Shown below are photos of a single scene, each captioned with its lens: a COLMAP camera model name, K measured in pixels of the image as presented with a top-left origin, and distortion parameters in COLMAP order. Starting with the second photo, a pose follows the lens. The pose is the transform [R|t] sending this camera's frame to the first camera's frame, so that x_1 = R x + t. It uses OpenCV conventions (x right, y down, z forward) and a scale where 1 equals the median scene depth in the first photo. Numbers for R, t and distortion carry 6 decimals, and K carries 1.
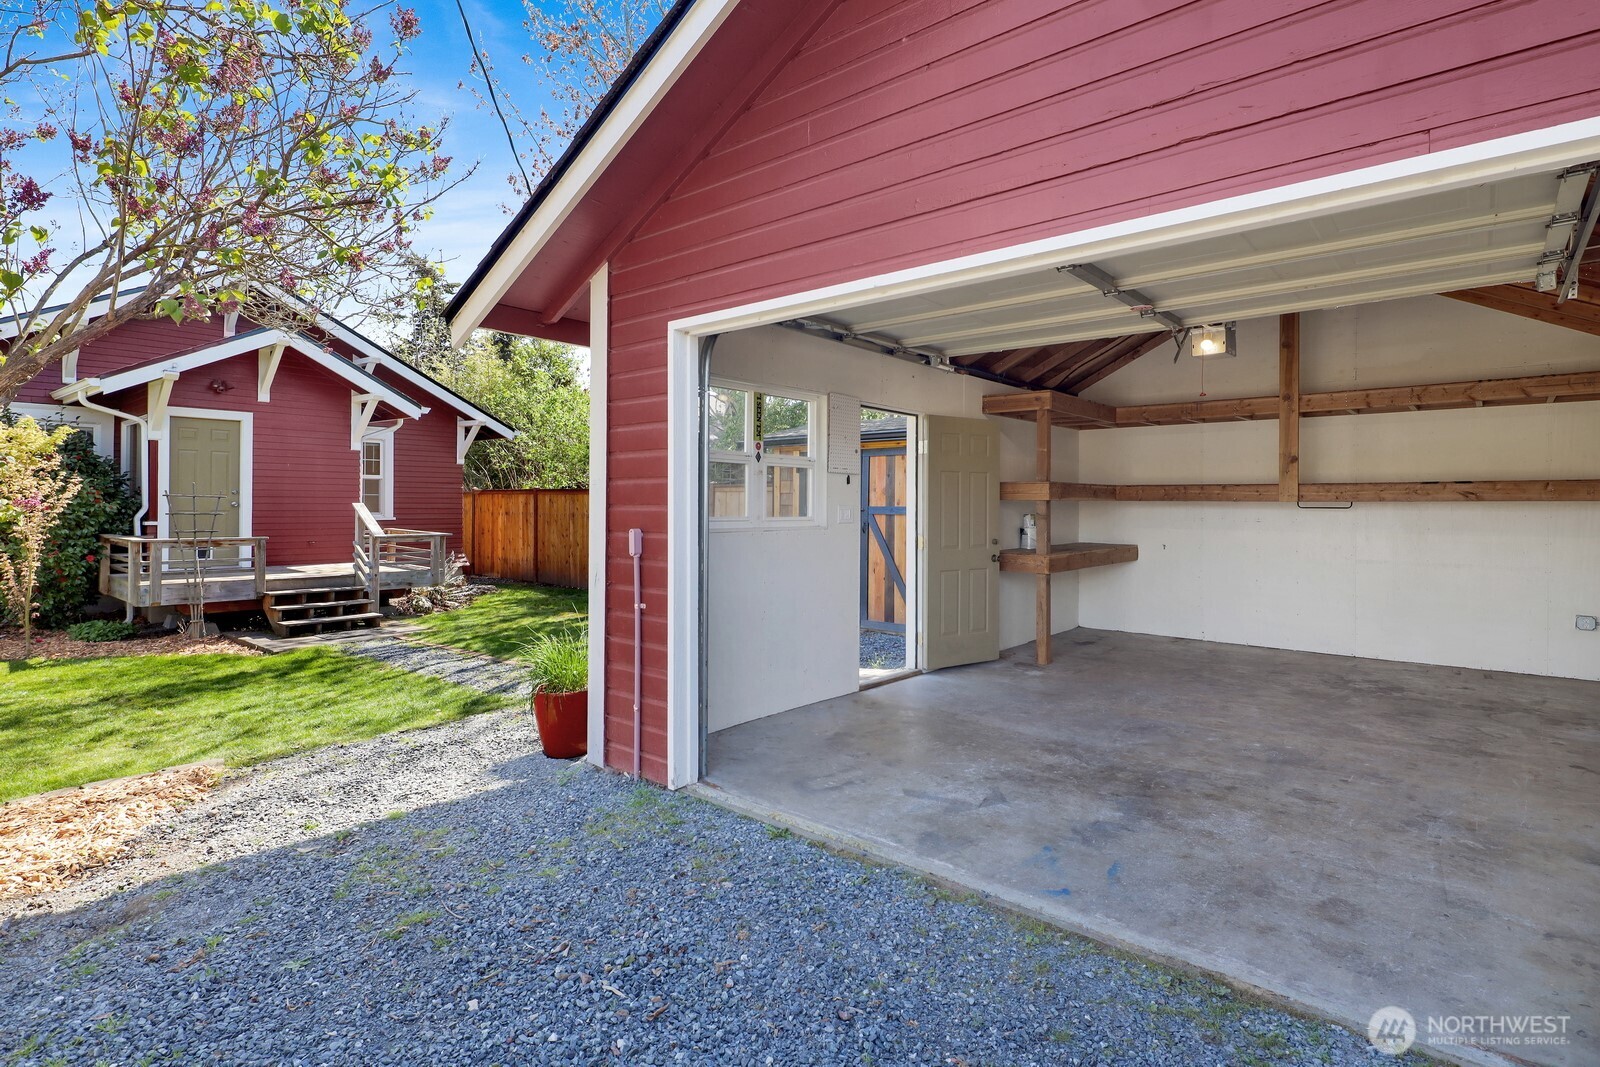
lens RADIAL K [[801.3, 0, 797.3], [0, 801.3, 502.1], [0, 0, 1]] dist [0.000121, -0.000071]
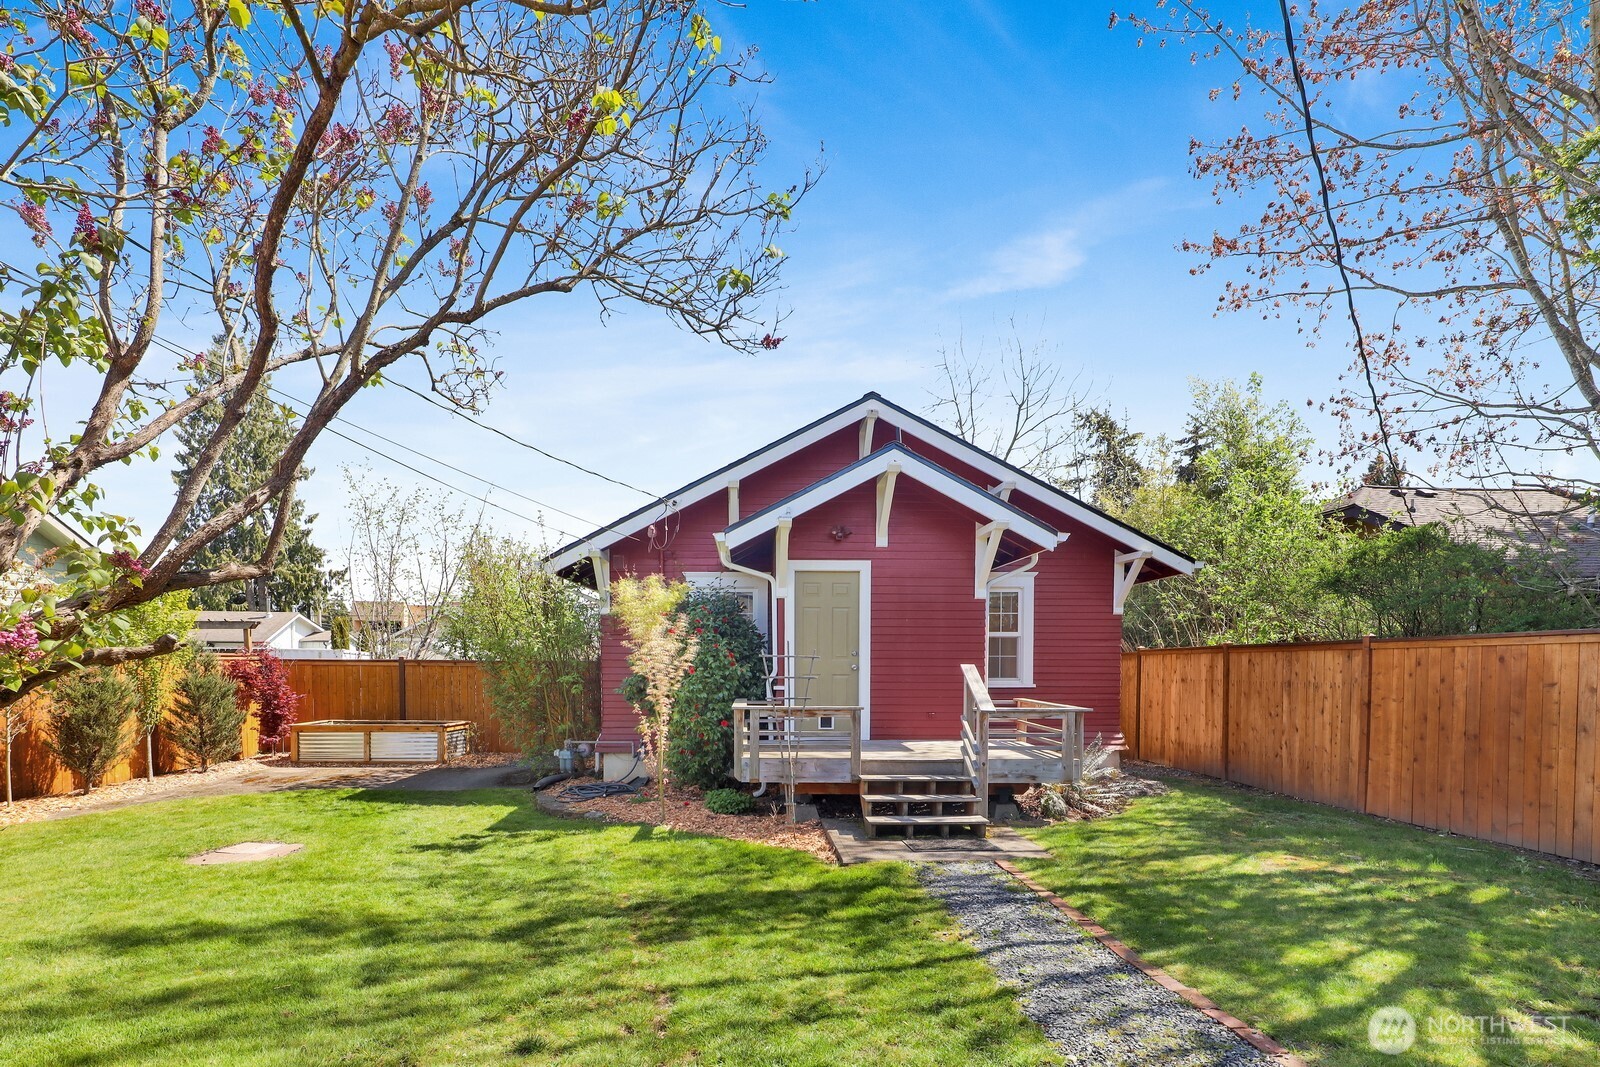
lens RADIAL K [[799.8, 0, 793.3], [0, 799.8, 703.6], [0, 0, 1]] dist [0.001943, 0.000208]
pose [[0.687711, 0.027875, -0.725449, -0.111390], [0.002573, 0.999163, 0.040831, 0.006158], [0.725980, -0.029947, 0.687063, 0.346865]]
